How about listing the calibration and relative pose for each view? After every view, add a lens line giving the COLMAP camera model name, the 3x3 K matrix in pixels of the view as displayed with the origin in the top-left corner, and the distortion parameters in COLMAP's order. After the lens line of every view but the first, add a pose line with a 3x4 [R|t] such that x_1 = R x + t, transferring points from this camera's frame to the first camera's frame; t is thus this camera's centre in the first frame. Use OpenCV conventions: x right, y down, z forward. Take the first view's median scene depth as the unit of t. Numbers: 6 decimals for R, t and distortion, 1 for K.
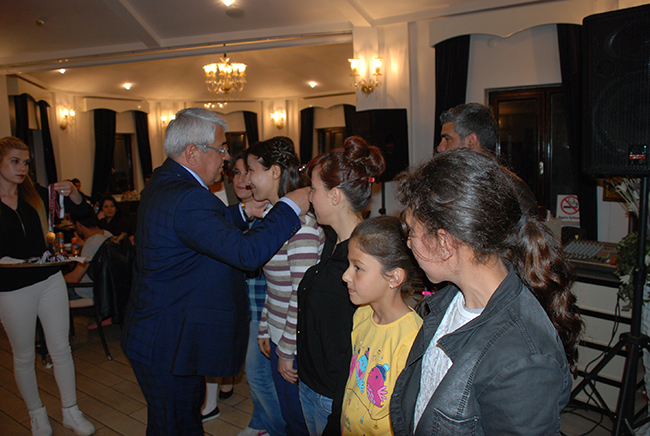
lens RADIAL K [[512.8, 0, 333.8], [0, 512.8, 220.6], [0, 0, 1]] dist [-0.138883, 0.104371]
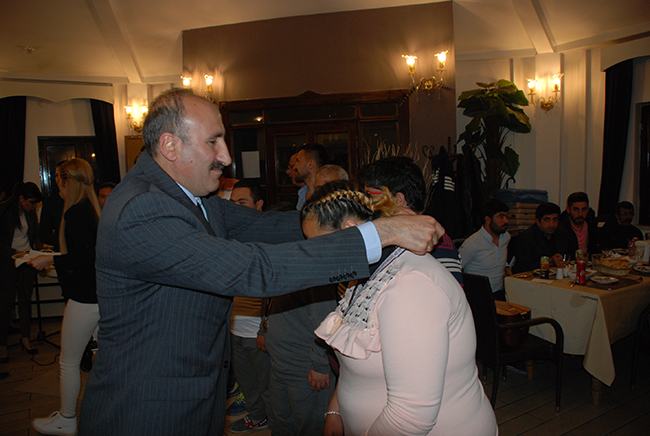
lens RADIAL K [[512.8, 0, 320.9], [0, 512.8, 224.5], [0, 0, 1]] dist [-0.138883, 0.104371]
pose [[0.455558, -0.075737, 0.886979, -0.523762], [0.123205, 0.992150, 0.021439, 0.040440], [-0.881639, 0.099513, 0.461313, -0.264204]]
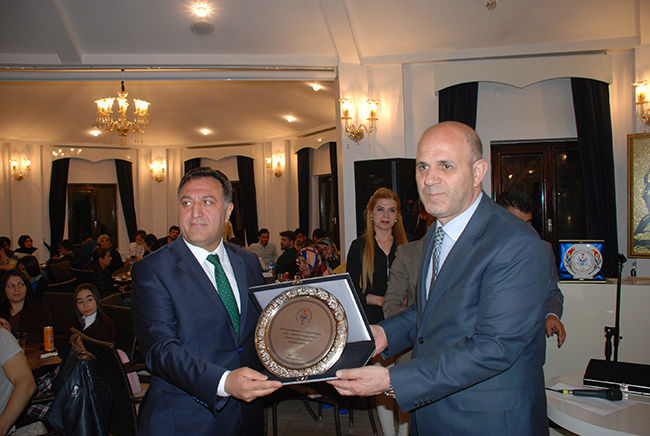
lens RADIAL K [[512.8, 0, 327.1], [0, 512.8, 219.8], [0, 0, 1]] dist [-0.138883, 0.104371]
pose [[0.937286, -0.000667, 0.348559, -0.284593], [0.040067, 0.993575, -0.105842, -0.029625], [-0.346250, 0.113170, 0.931292, 0.237679]]
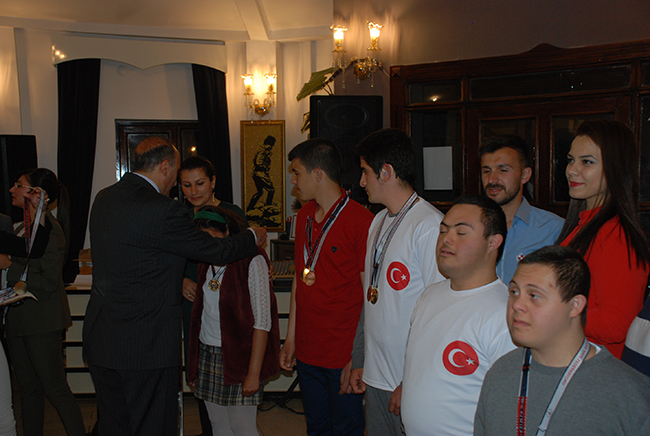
lens RADIAL K [[722.1, 0, 318.1], [0, 722.1, 224.4], [0, 0, 1]] dist [0.139523, 0.000000]
pose [[0.664893, -0.028443, 0.746397, -0.436749], [0.084547, 0.995718, -0.037370, 0.014165], [-0.742138, 0.087953, 0.664451, -0.154166]]
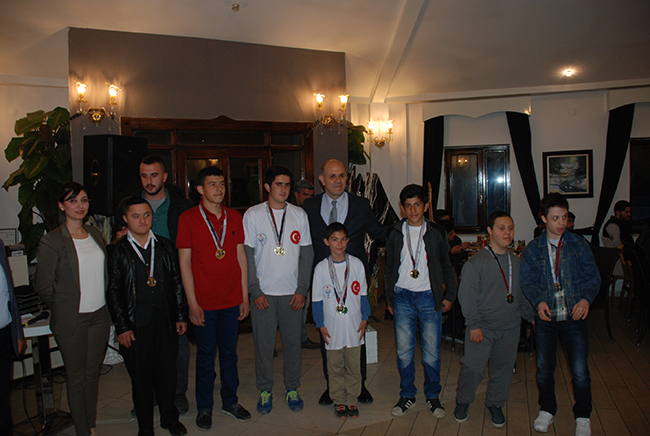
lens RADIAL K [[512.8, 0, 327.0], [0, 512.8, 224.0], [0, 0, 1]] dist [-0.138883, 0.104371]
pose [[-0.246877, -0.025429, 0.968713, -0.658696], [0.152391, 0.986199, 0.064725, -0.026252], [-0.956989, 0.163603, -0.239595, 0.292069]]
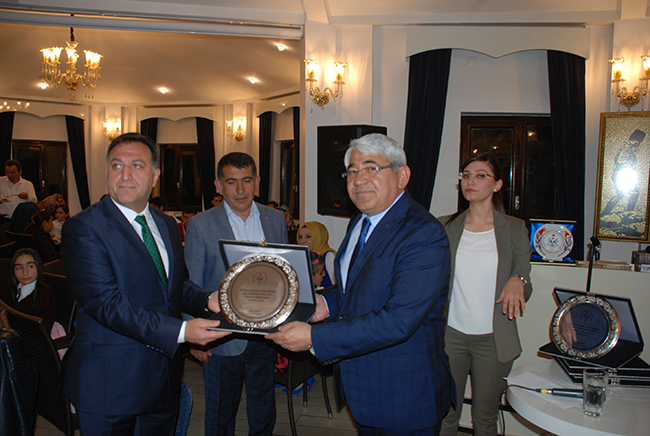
lens RADIAL K [[512.8, 0, 325.8], [0, 512.8, 222.3], [0, 0, 1]] dist [-0.138883, 0.104371]
pose [[0.909229, 0.006882, 0.416239, -0.266489], [0.009493, 0.999261, -0.037258, -0.034740], [-0.416188, 0.037828, 0.908491, 0.276244]]
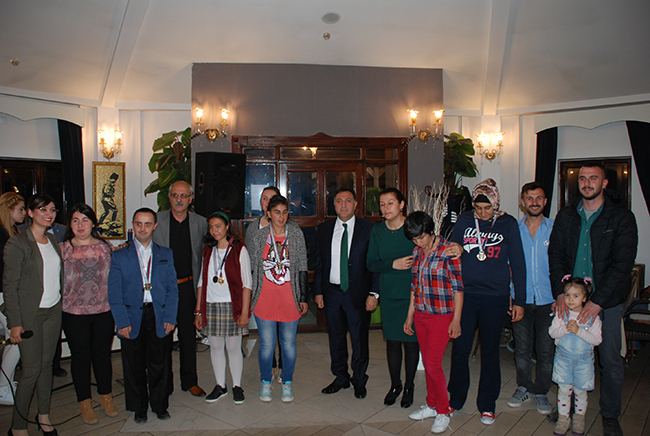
lens RADIAL K [[512.8, 0, 321.8], [0, 512.8, 219.7], [0, 0, 1]] dist [-0.138883, 0.104371]
pose [[0.098196, -0.008875, 0.995128, -0.746614], [0.122327, 0.992485, -0.003220, -0.010821], [-0.987620, 0.122047, 0.098544, 0.118378]]
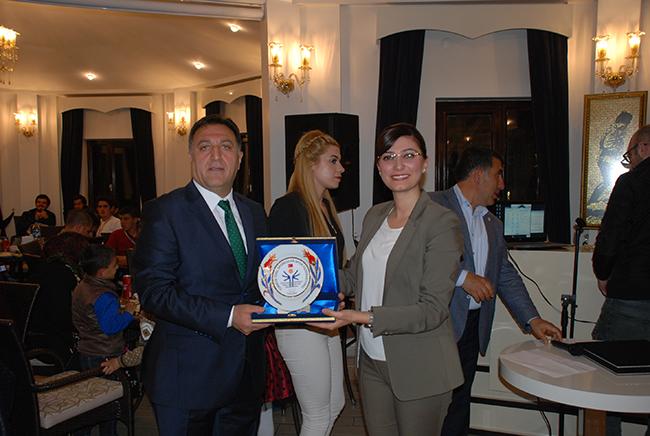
lens RADIAL K [[599.6, 0, 322.9], [0, 599.6, 222.8], [0, 0, 1]] dist [-0.003012, 0.000000]
pose [[0.871336, -0.010879, 0.490565, -0.325649], [0.040684, 0.997914, -0.050132, -0.013911], [-0.488997, 0.063640, 0.869961, 0.226432]]
